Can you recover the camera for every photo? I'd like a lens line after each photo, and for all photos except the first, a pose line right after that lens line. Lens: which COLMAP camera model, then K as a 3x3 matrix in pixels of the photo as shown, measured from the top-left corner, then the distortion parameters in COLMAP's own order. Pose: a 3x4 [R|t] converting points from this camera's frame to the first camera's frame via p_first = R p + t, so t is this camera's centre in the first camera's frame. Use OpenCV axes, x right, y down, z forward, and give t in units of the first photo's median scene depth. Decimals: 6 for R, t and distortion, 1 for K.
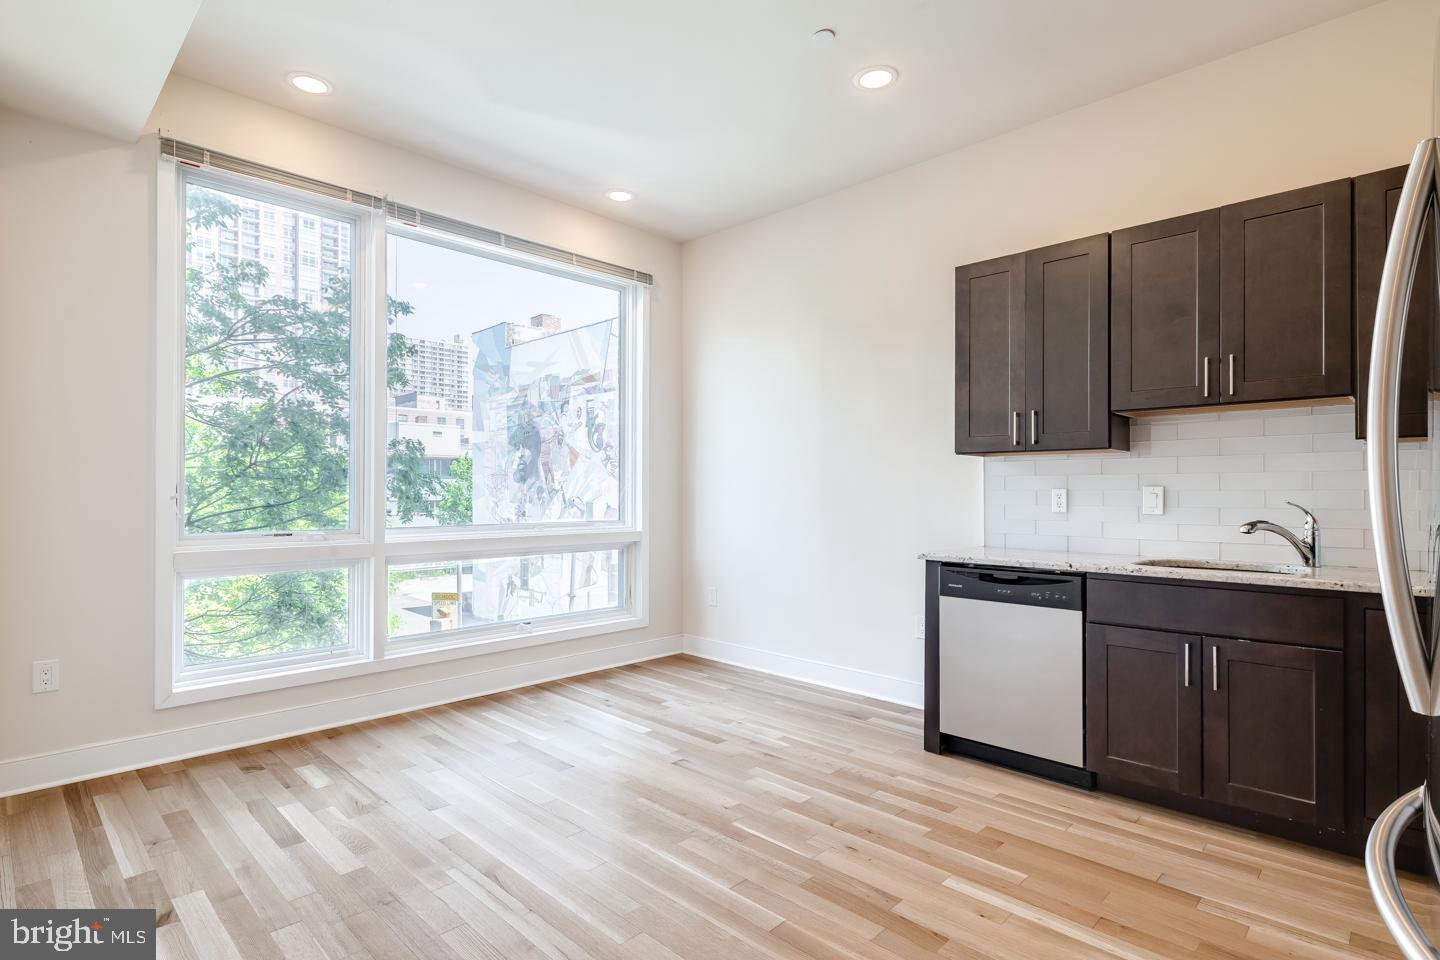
lens RADIAL K [[754.8, 0, 713.5], [0, 754.8, 488.2], [0, 0, 1]] dist [-0.000491, -0.000367]
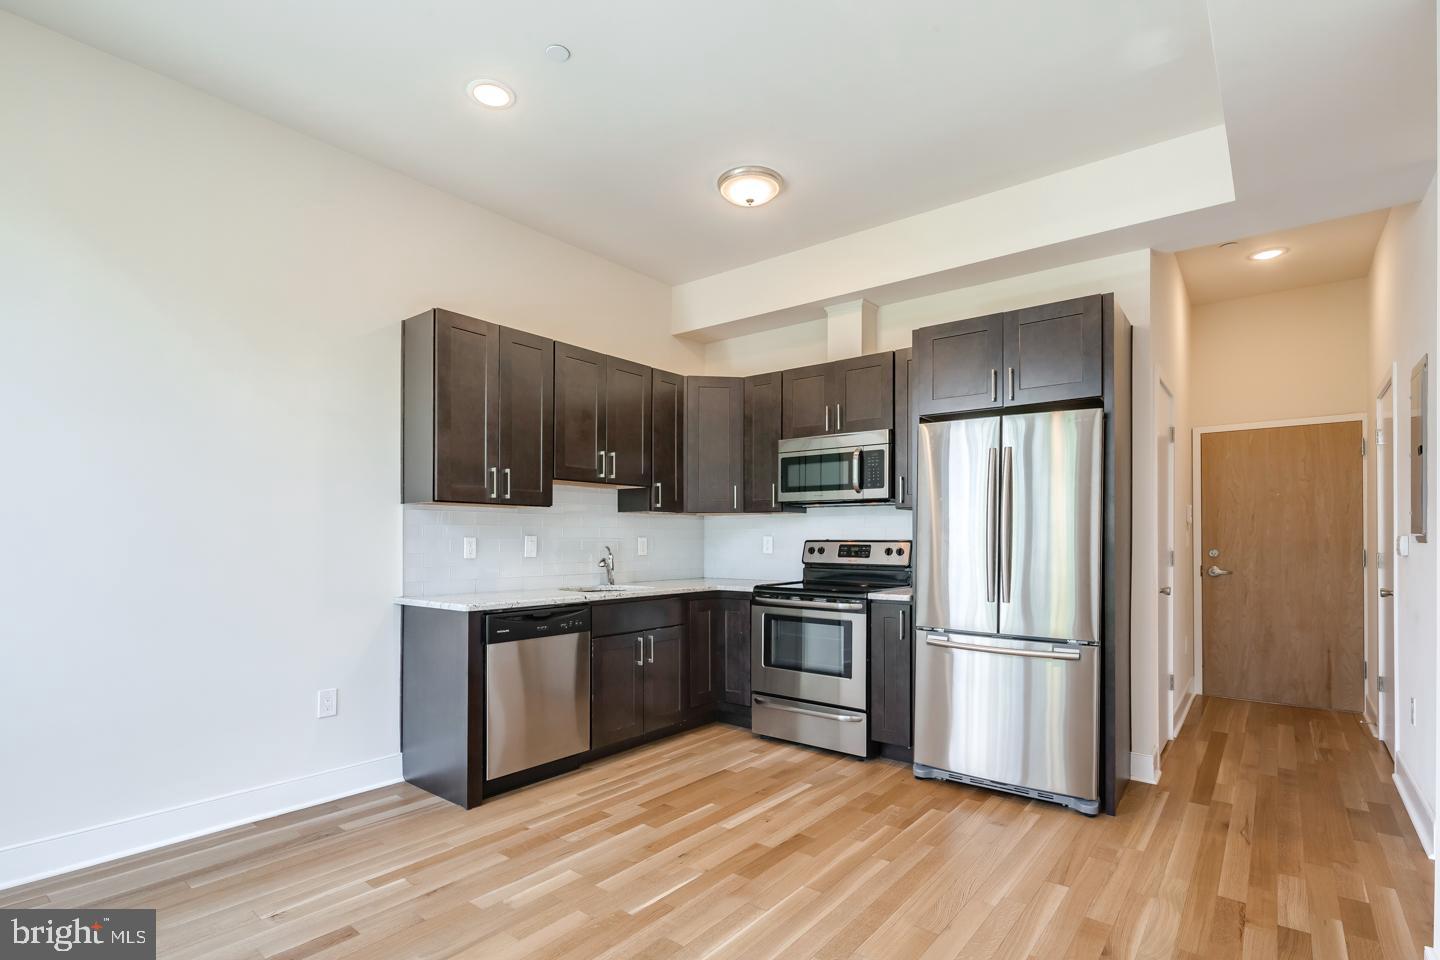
lens RADIAL K [[694.4, 0, 714.2], [0, 694.4, 535.3], [0, 0, 1]] dist [-0.001050, -0.000232]
pose [[-0.112844, 0.004501, 0.993603, -0.735818], [-0.005376, 0.999972, -0.005140, 0.001185], [-0.993598, -0.005922, -0.112816, 0.916743]]
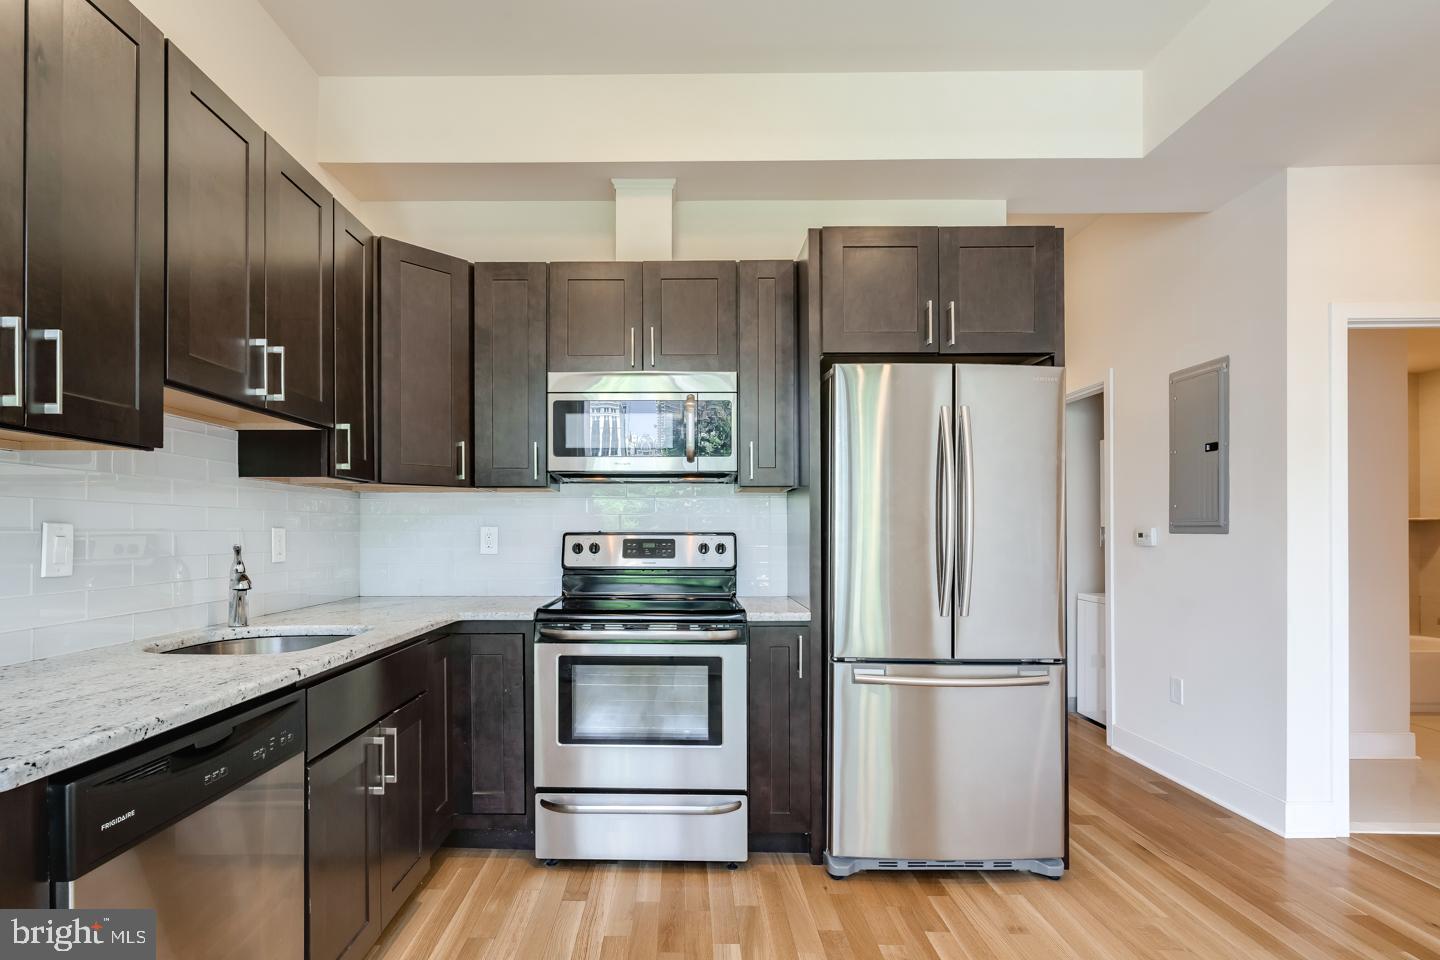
lens RADIAL K [[731.0, 0, 665.7], [0, 731.0, 528.0], [0, 0, 1]] dist [0.000665, -0.000222]
pose [[-0.692865, 0.004150, 0.721055, -0.079454], [-0.002735, 0.999961, -0.008383, 0.004654], [-0.721062, -0.007780, -0.692827, 1.176492]]
